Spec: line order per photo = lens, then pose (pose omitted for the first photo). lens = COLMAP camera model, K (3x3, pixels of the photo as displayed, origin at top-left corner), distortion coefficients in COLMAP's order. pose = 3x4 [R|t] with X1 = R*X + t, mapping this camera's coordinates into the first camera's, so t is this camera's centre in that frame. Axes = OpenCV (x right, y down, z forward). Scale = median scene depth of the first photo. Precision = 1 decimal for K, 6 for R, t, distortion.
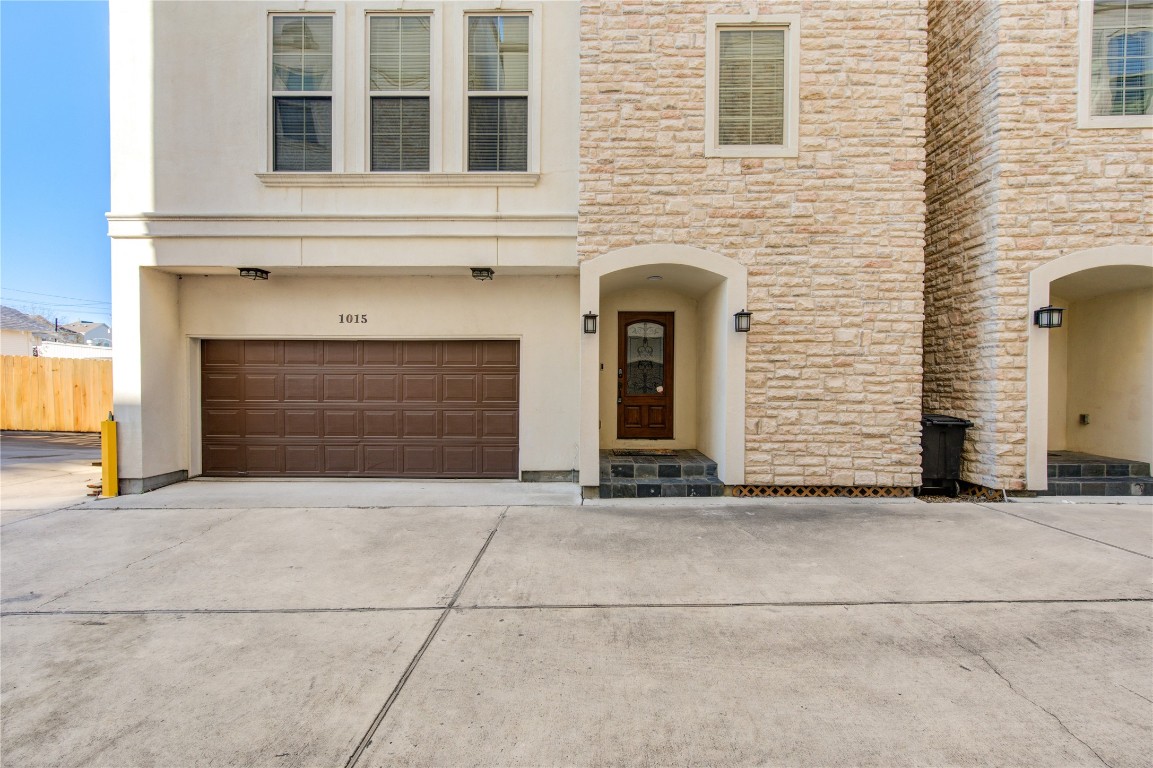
lens RADIAL K [[434.0, 0, 578.7], [0, 434.0, 380.4], [0, 0, 1]] dist [-0.000041, -0.000061]
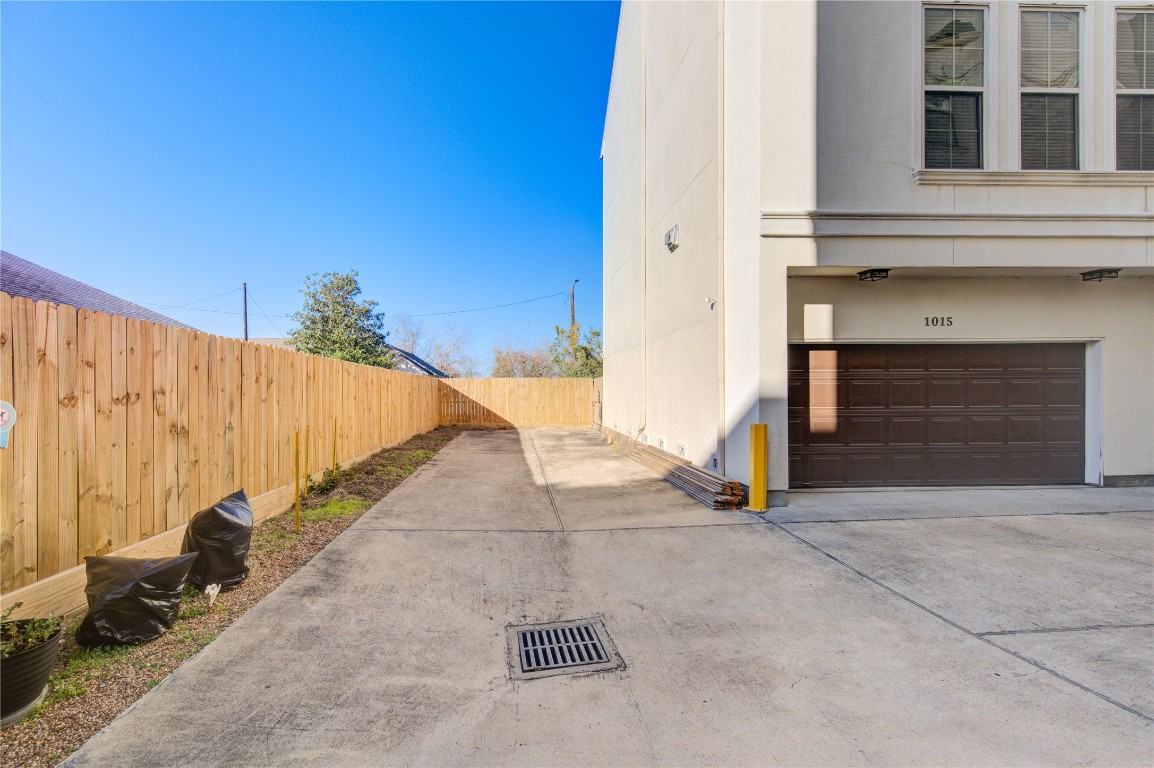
lens RADIAL K [[461.5, 0, 579.1], [0, 461.5, 386.3], [0, 0, 1]] dist [0.000747, -0.000302]
pose [[0.999183, -0.010014, 0.039143, -1.517381], [0.010157, 0.999942, -0.003465, -0.002466], [-0.039106, 0.003860, 0.999228, 0.006441]]
